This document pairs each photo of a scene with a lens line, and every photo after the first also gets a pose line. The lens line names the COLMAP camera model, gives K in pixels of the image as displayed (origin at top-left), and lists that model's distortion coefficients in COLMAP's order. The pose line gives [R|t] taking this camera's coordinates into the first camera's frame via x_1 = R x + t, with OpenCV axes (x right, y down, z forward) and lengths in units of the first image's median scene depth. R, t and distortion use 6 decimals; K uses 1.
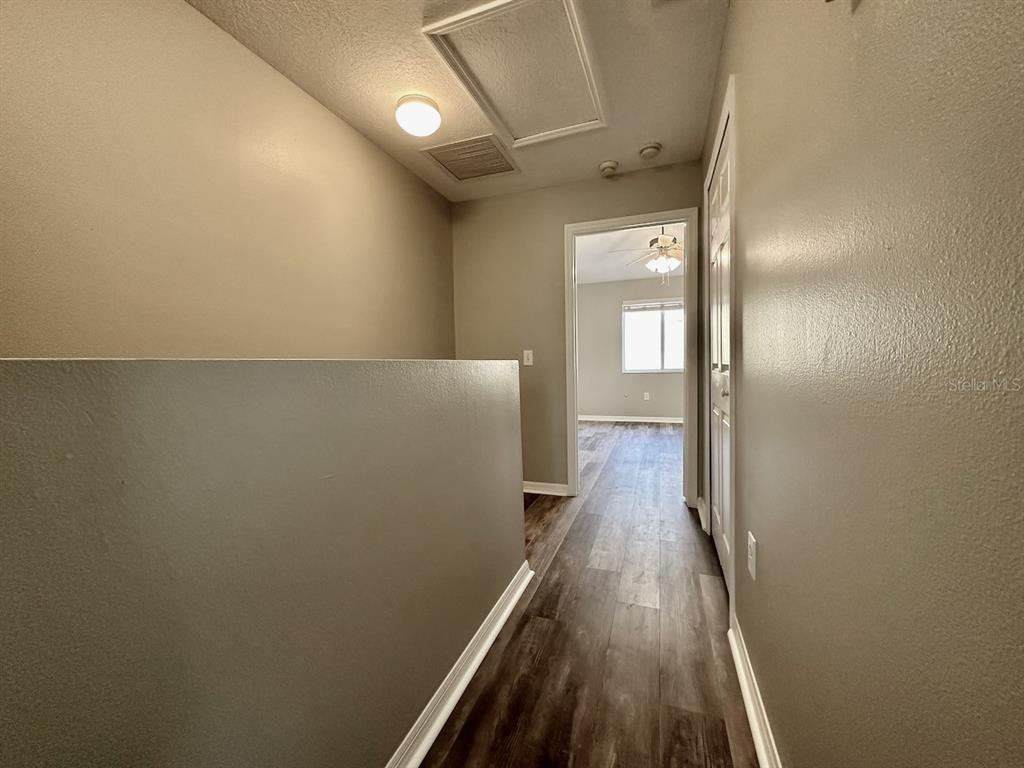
lens RADIAL K [[408.0, 0, 513.2], [0, 408.0, 384.1], [0, 0, 1]] dist [-0.002161, -0.000245]
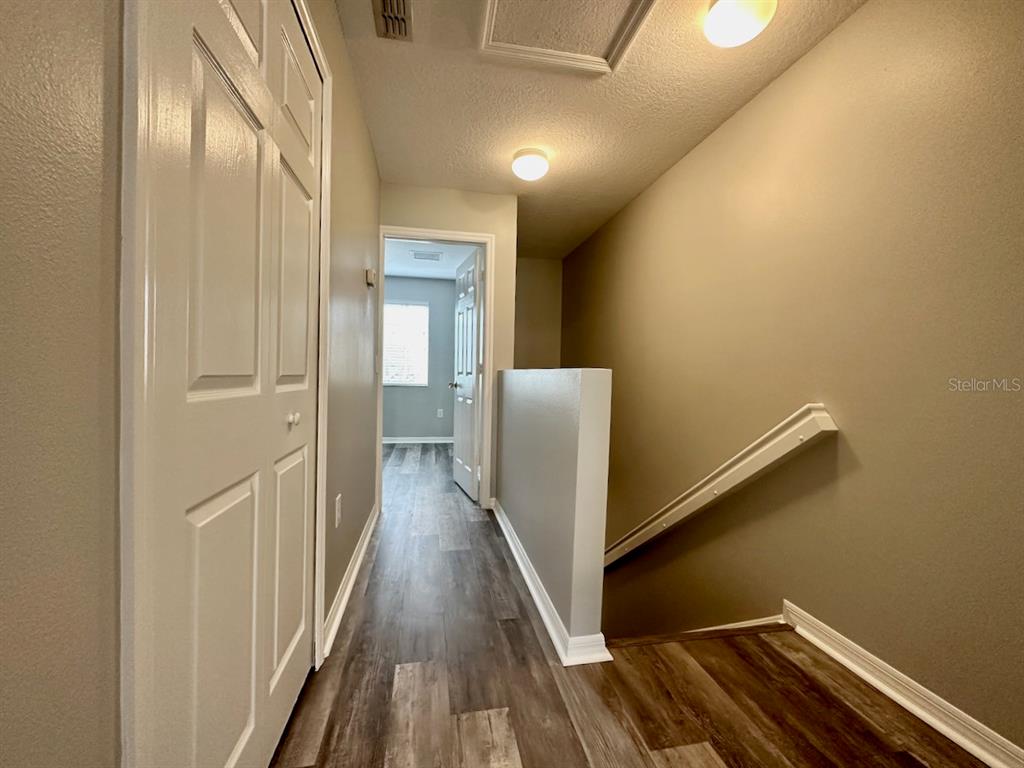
lens RADIAL K [[408.0, 0, 513.2], [0, 408.0, 384.1], [0, 0, 1]] dist [-0.002161, -0.000245]
pose [[-0.851718, 0.019129, -0.523652, 0.588829], [-0.024850, 0.996735, 0.076829, -0.099962], [0.523412, 0.078450, -0.848461, 1.813991]]
